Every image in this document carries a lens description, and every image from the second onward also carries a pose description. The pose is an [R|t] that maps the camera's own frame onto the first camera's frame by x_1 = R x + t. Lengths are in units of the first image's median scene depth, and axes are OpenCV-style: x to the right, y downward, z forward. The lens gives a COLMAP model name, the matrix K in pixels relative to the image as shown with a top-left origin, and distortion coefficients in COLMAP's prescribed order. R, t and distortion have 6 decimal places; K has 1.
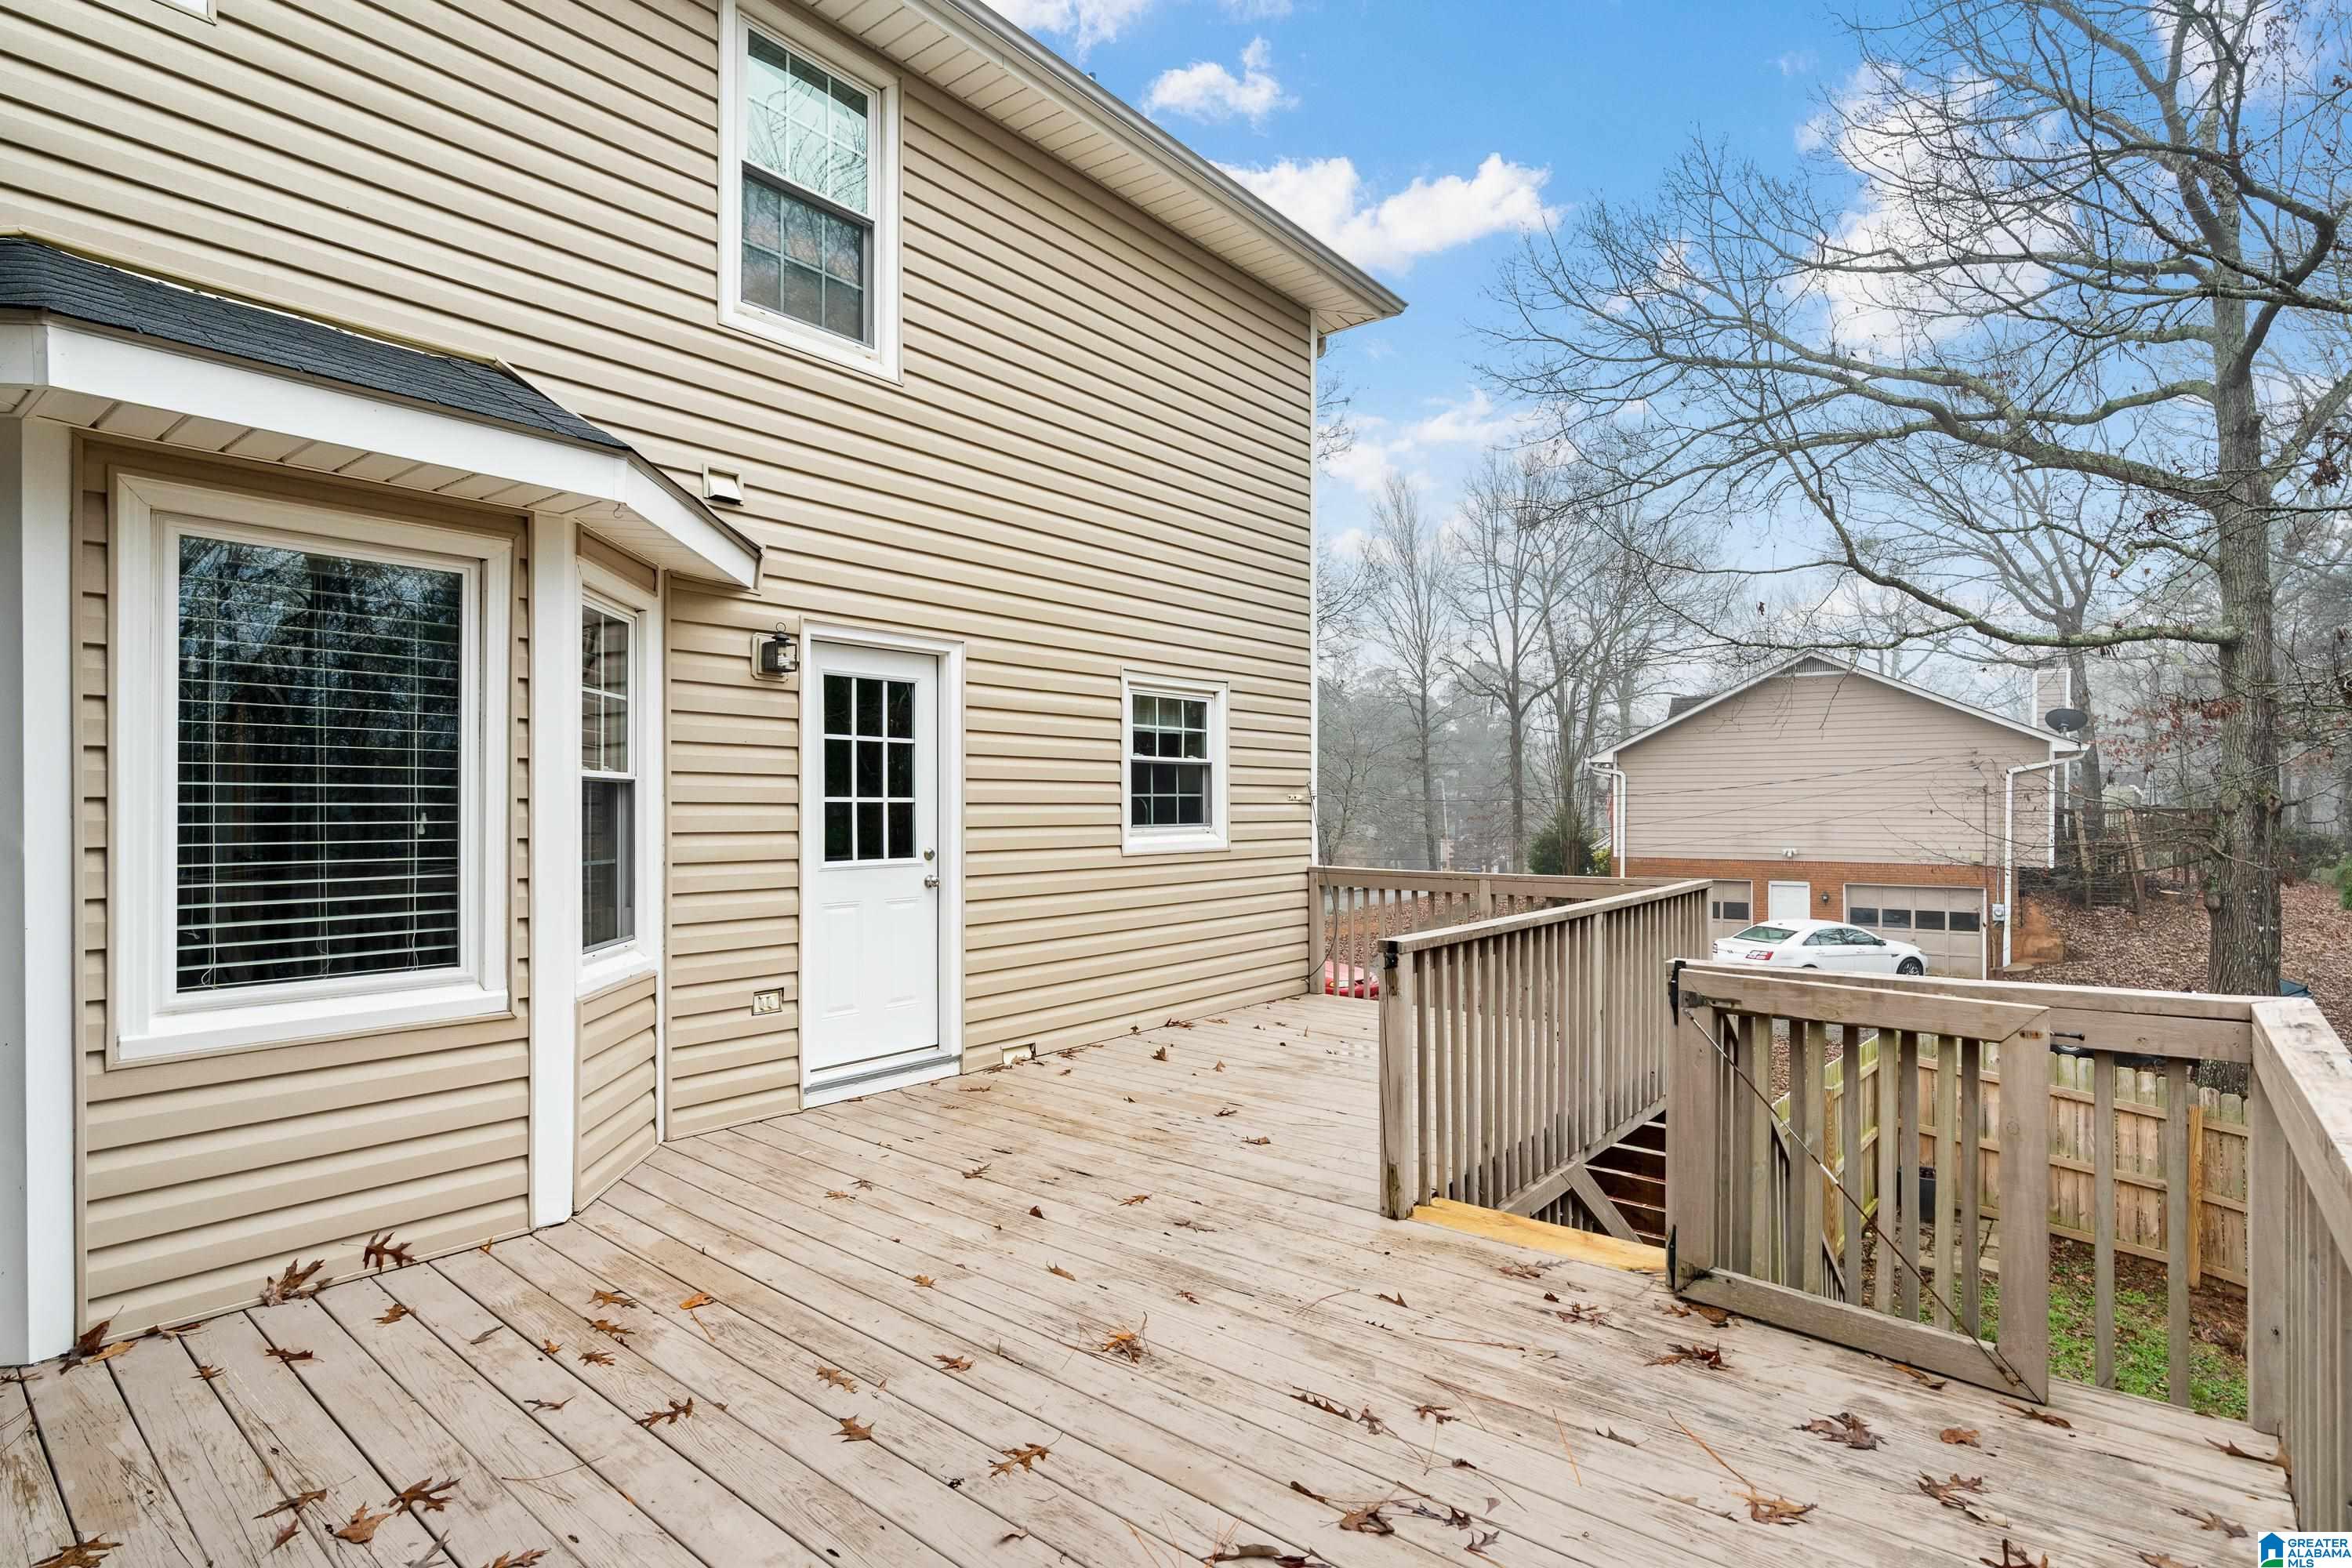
lens RADIAL K [[1147.5, 0, 1177.1], [0, 1147.5, 795.8], [0, 0, 1]] dist [-0.012741, 0.002467]
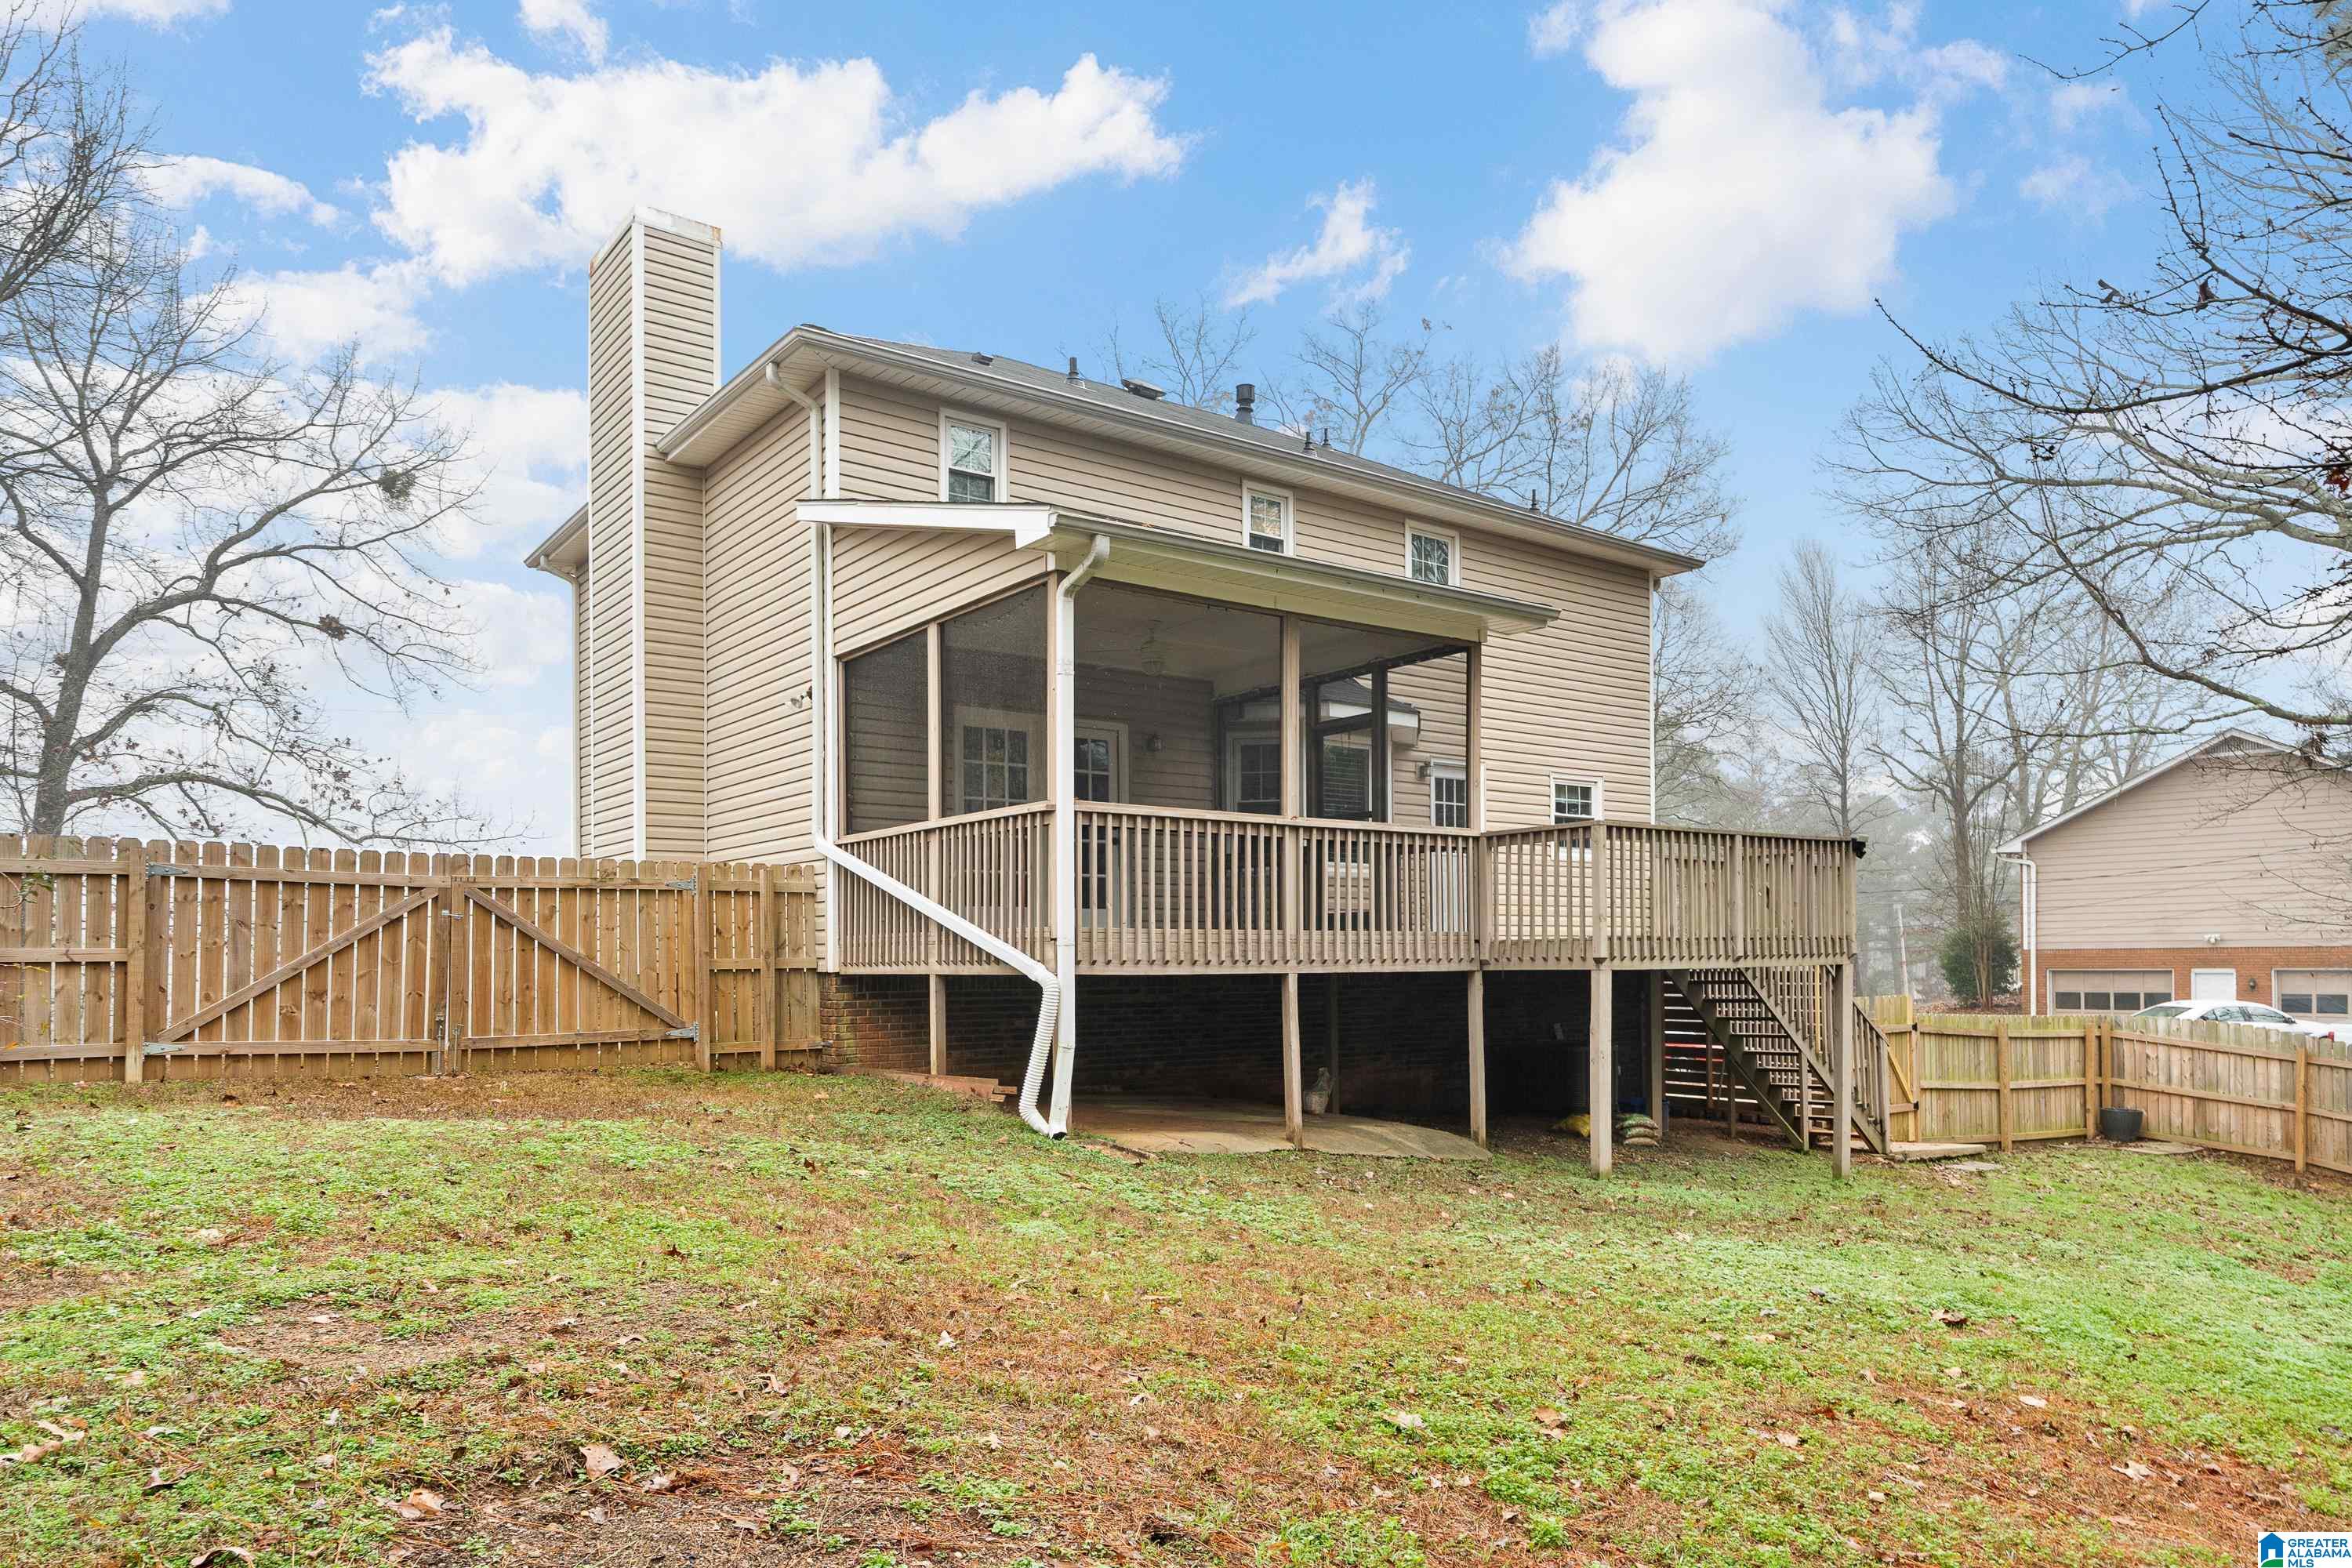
lens RADIAL K [[1499.0, 0, 1181.4], [0, 1499.0, 942.8], [0, 0, 1]] dist [-0.007684, 0.004366]
pose [[0.971442, -0.008129, -0.237138, -0.014122], [0.007882, 0.999967, -0.001988, 0.051374], [0.237147, 0.000062, 0.971474, -0.461384]]
